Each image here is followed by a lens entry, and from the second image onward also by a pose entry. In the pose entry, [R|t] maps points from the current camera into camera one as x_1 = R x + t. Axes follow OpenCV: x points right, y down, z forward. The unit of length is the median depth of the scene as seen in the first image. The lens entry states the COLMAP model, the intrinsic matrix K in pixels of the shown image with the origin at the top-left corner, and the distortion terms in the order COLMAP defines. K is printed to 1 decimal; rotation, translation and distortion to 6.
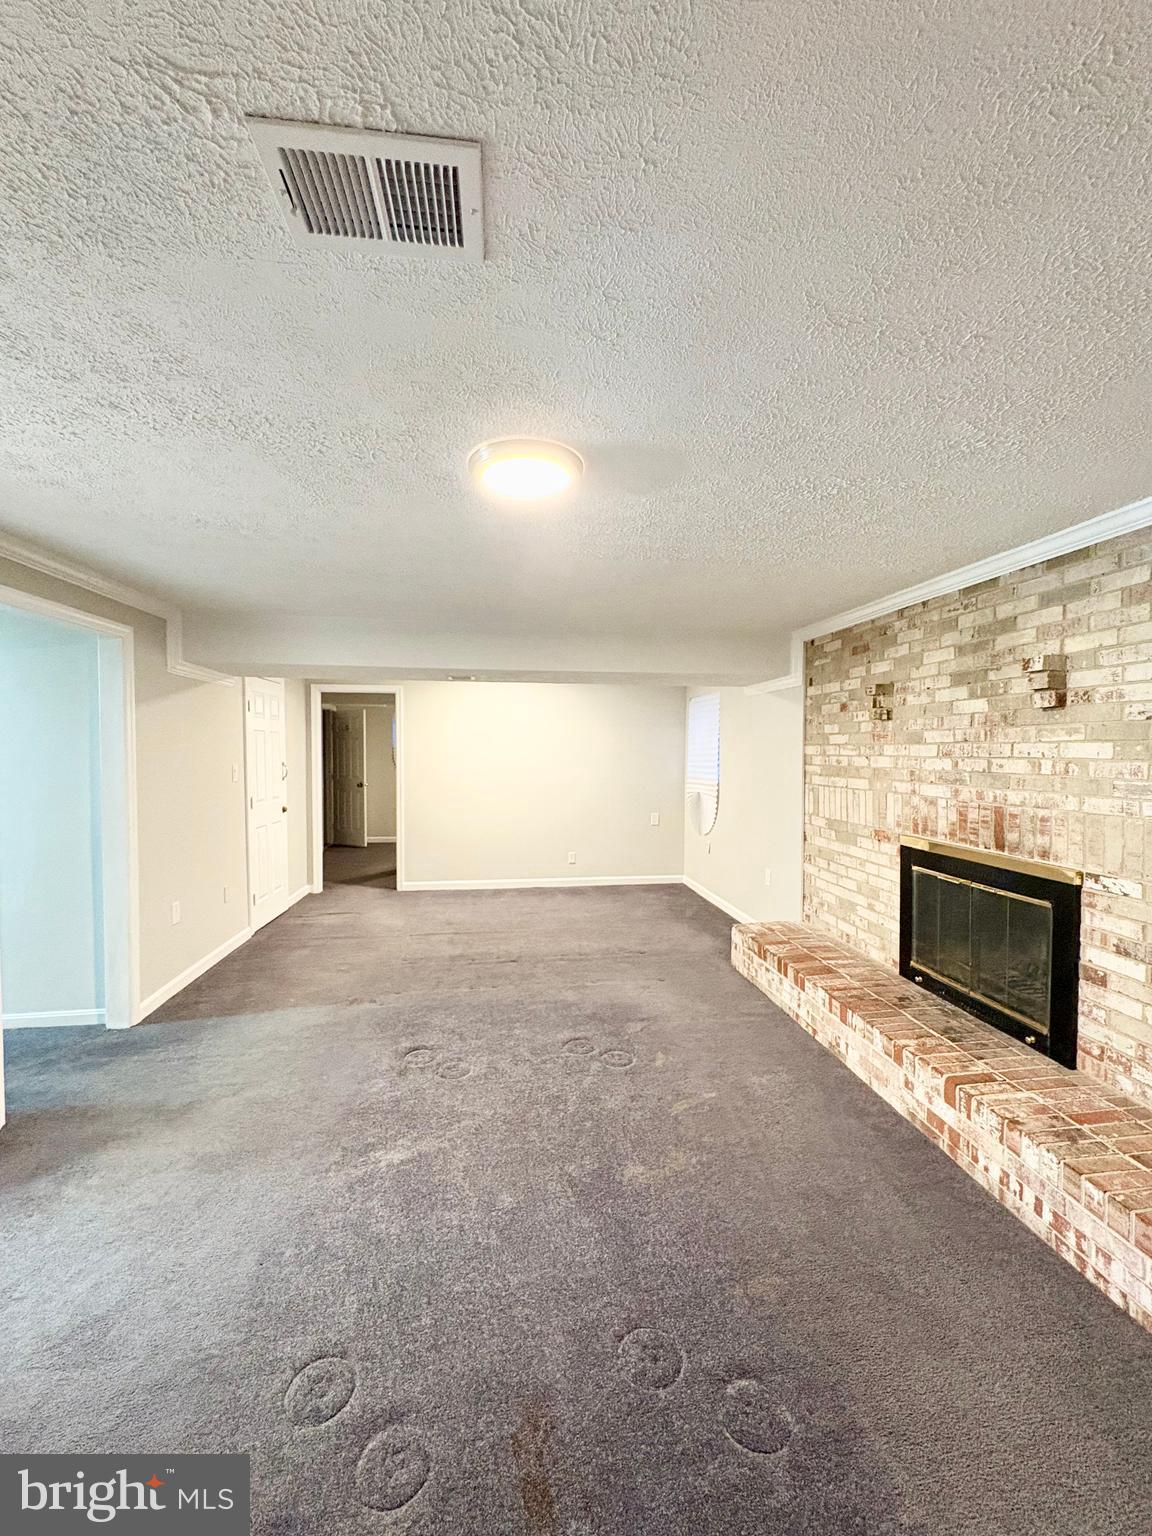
lens RADIAL K [[611.7, 0, 576.0], [0, 611.7, 764.3], [0, 0, 1]] dist [0.001980, 0.000262]
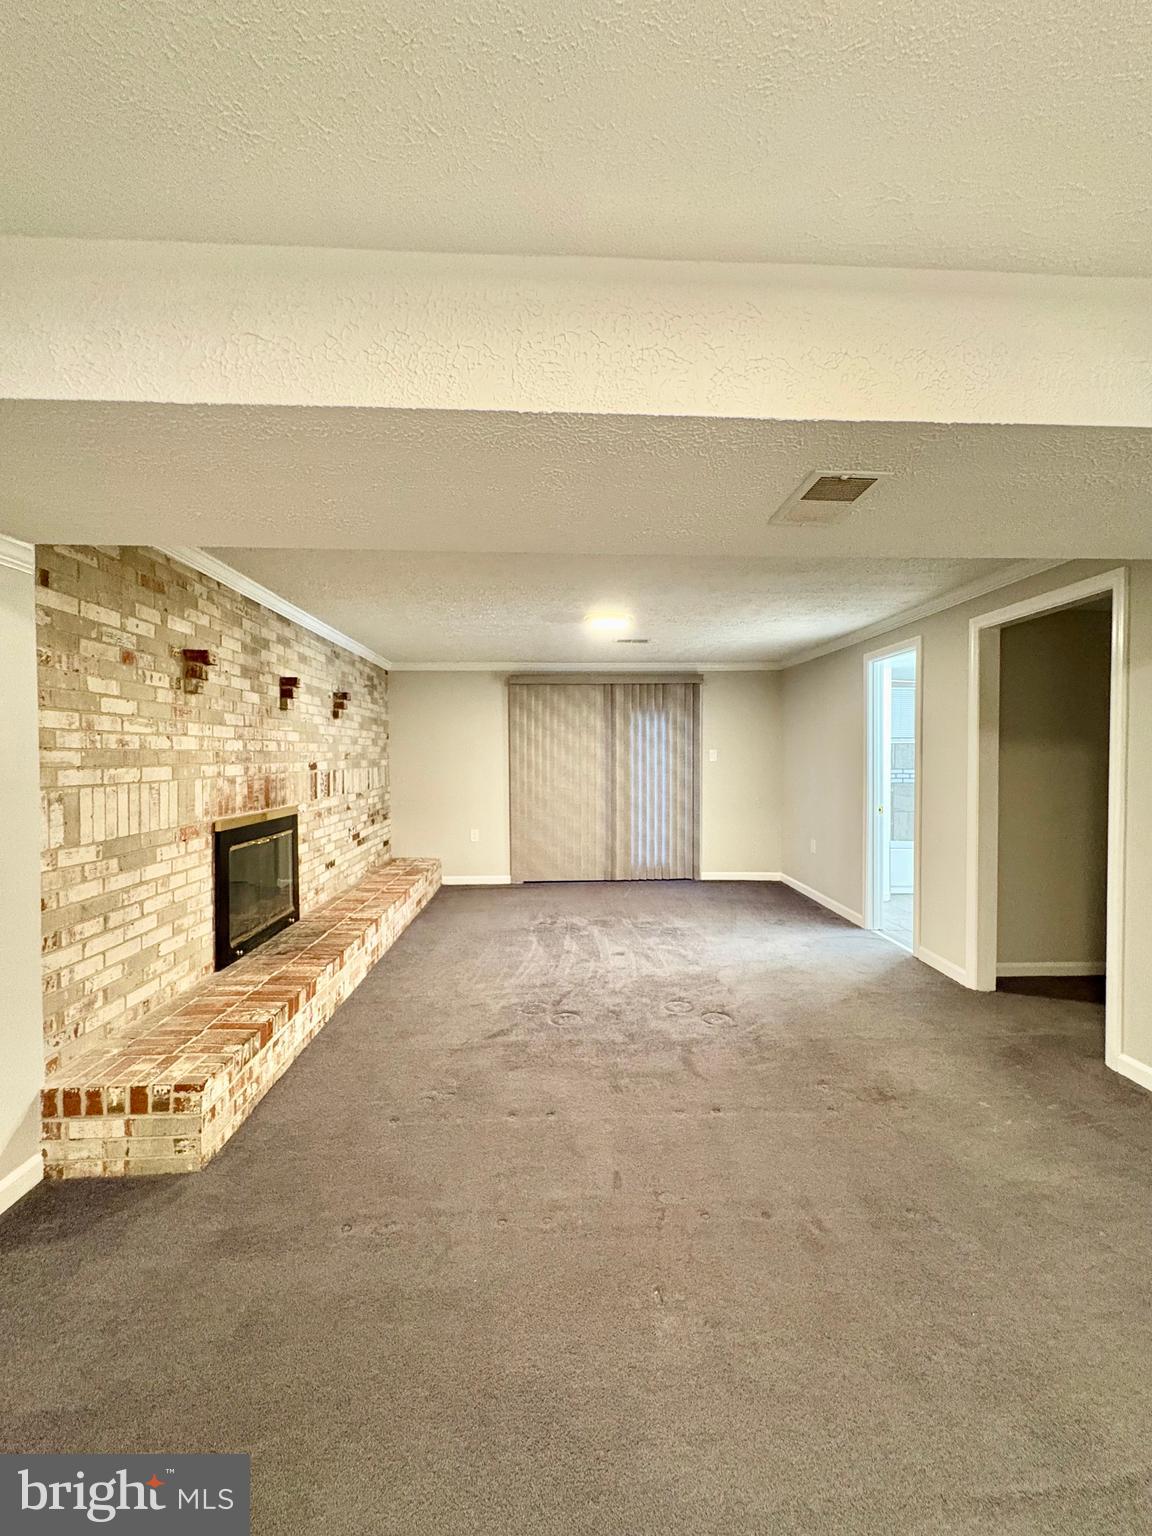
lens RADIAL K [[611.7, 0, 577.0], [0, 611.7, 765.4], [0, 0, 1]] dist [0.001980, 0.000262]
pose [[-0.994983, -0.002237, 0.100015, -0.100114], [0.001873, 0.999158, 0.040977, -0.006705], [-0.100023, 0.040959, -0.994142, 1.731397]]
